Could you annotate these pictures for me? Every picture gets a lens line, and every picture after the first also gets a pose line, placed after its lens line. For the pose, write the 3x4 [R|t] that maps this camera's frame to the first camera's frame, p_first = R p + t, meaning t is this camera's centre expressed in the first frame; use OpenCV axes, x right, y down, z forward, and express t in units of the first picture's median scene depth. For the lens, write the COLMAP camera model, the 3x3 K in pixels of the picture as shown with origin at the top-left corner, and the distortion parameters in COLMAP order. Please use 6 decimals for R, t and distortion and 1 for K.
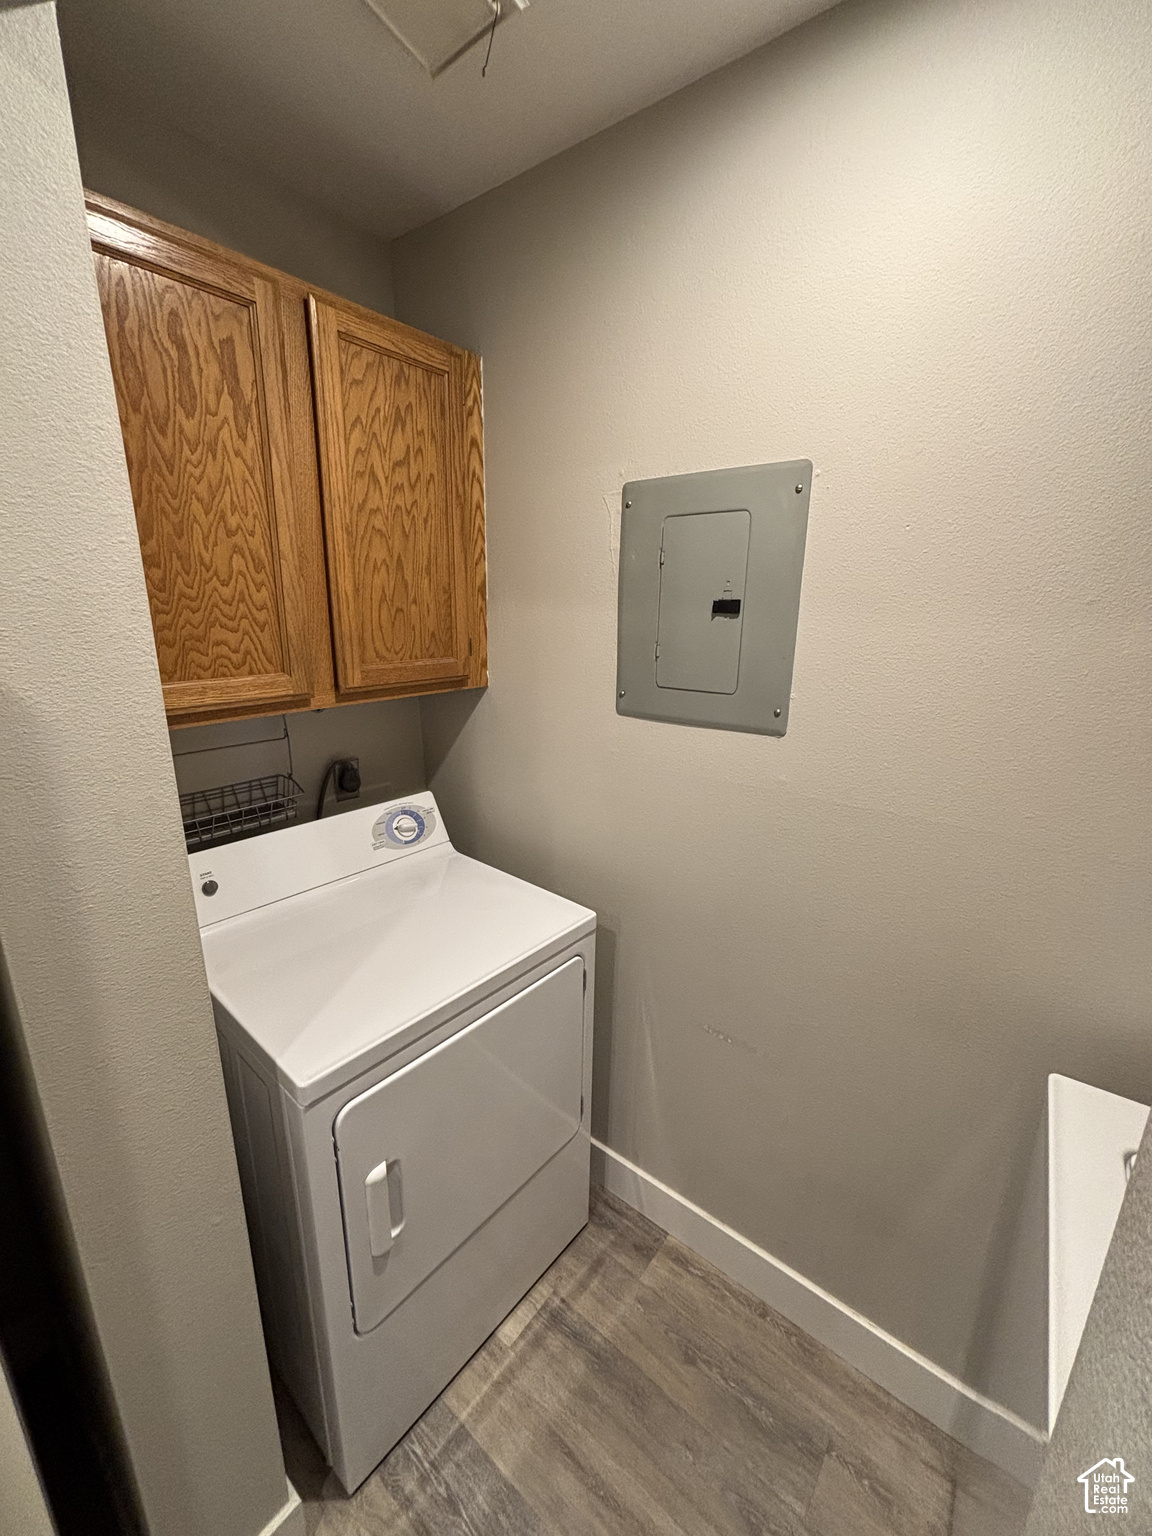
lens RADIAL K [[617.0, 0, 567.6], [0, 617.0, 766.7], [0, 0, 1]] dist [0.002523, -0.000380]
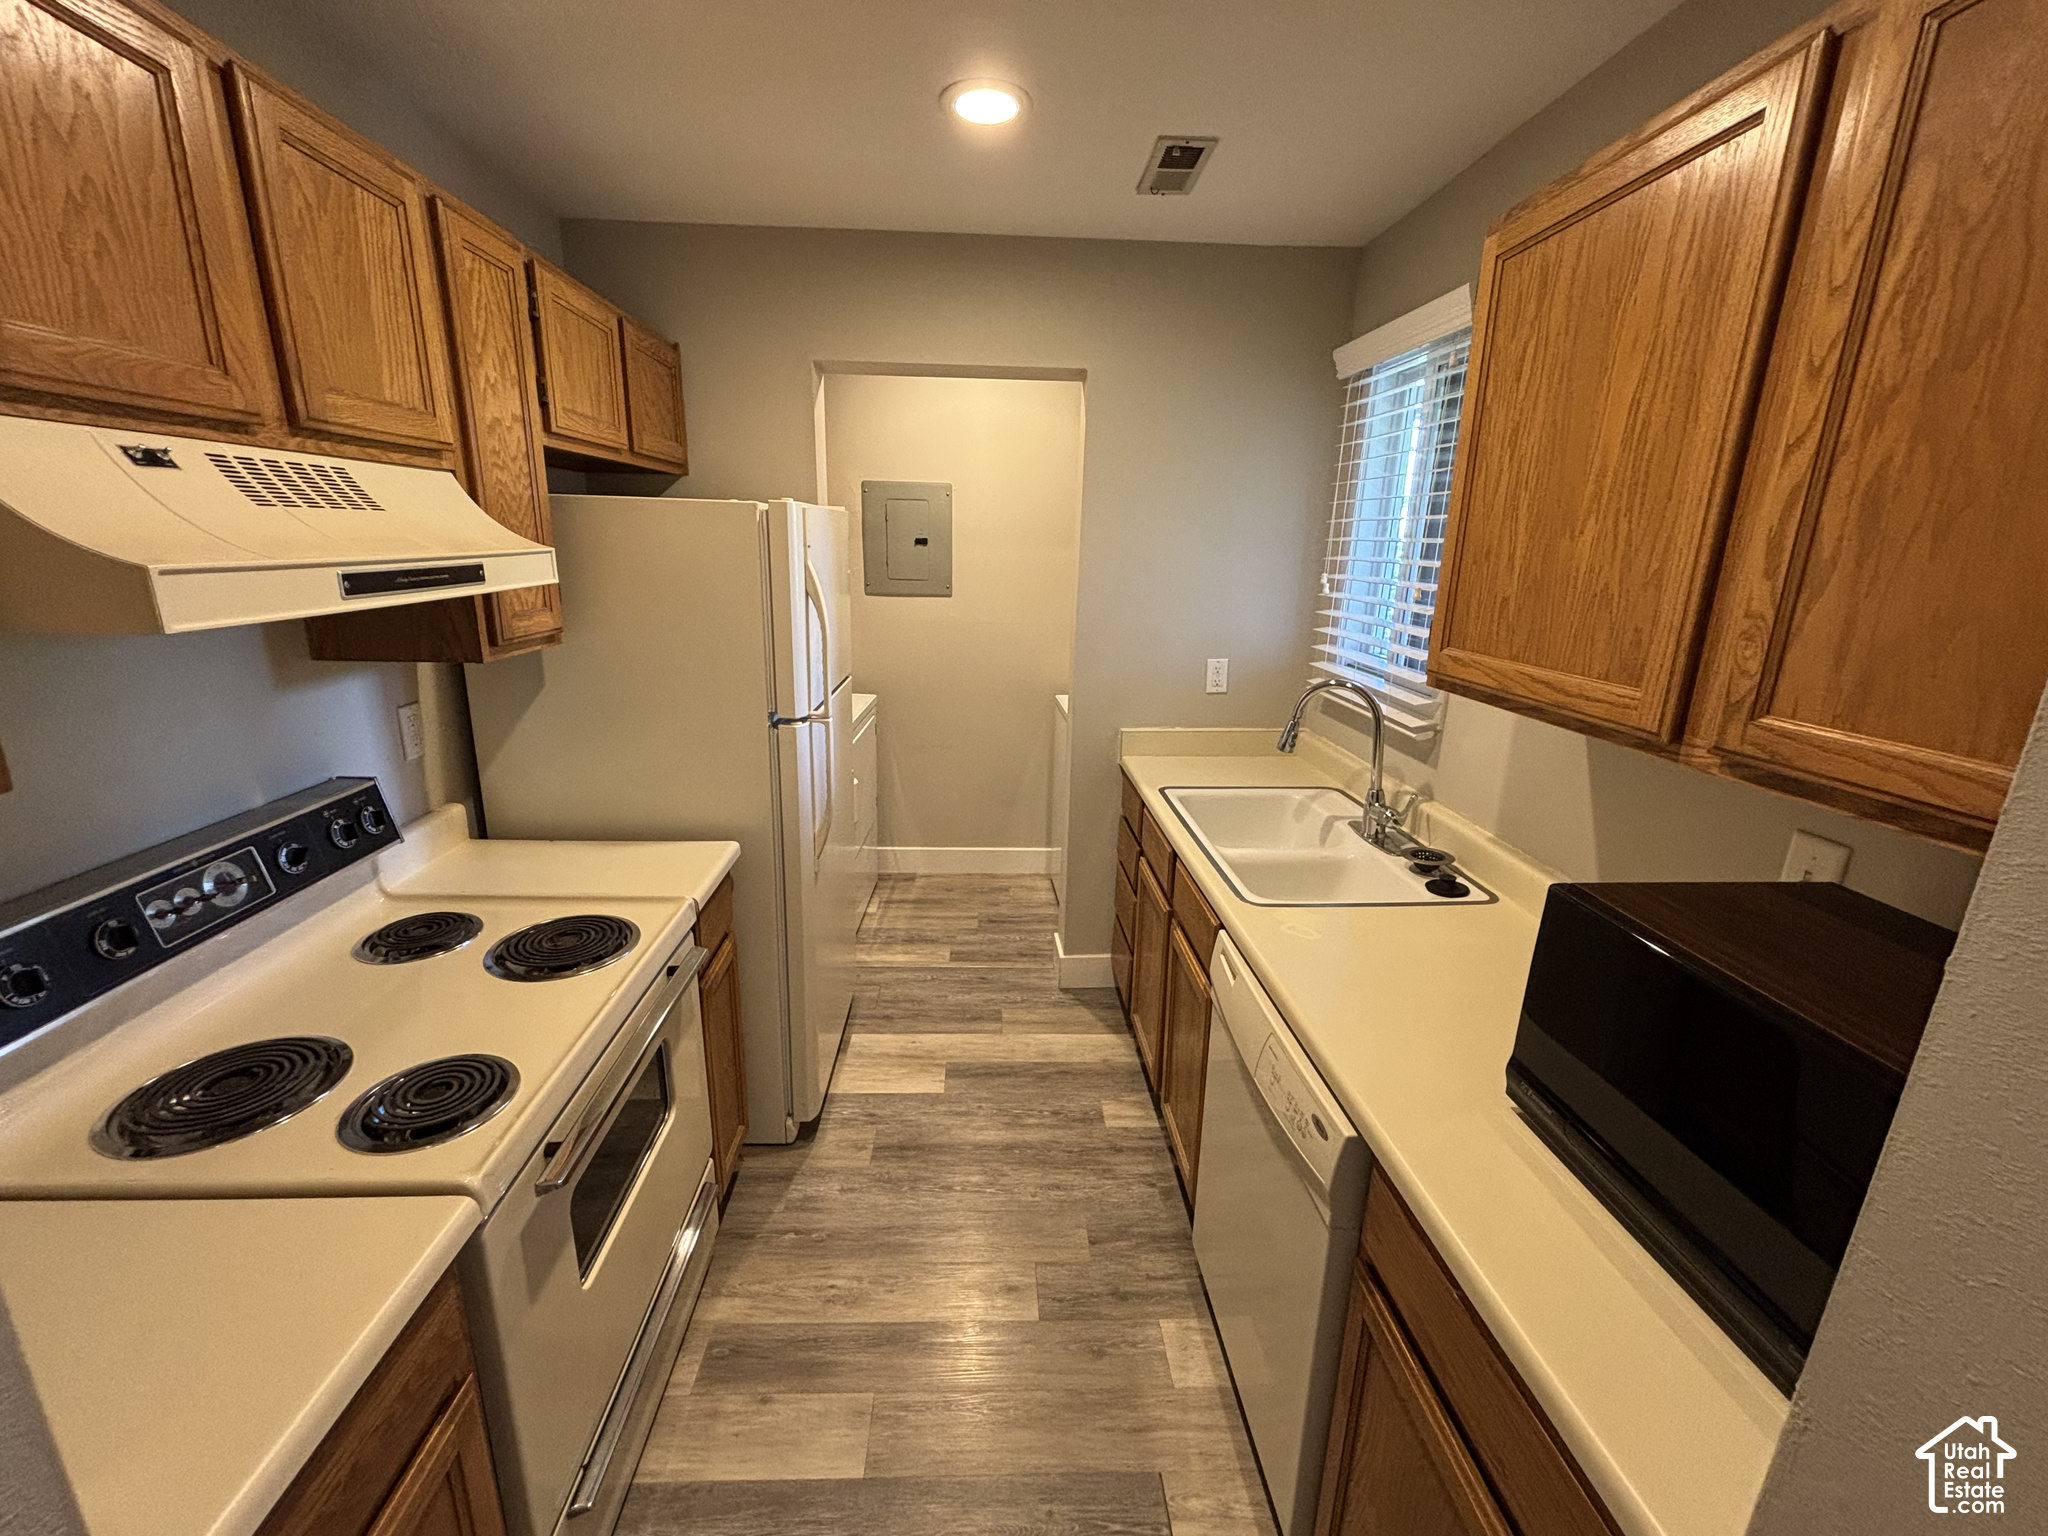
lens RADIAL K [[822.6, 0, 1025.4], [0, 822.6, 763.3], [0, 0, 1]] dist [0.002523, -0.000380]
pose [[0.745110, -0.158329, 0.647875, -1.445423], [0.147059, 0.986507, 0.071955, 0.359998], [-0.650526, 0.041662, 0.758340, -1.414681]]
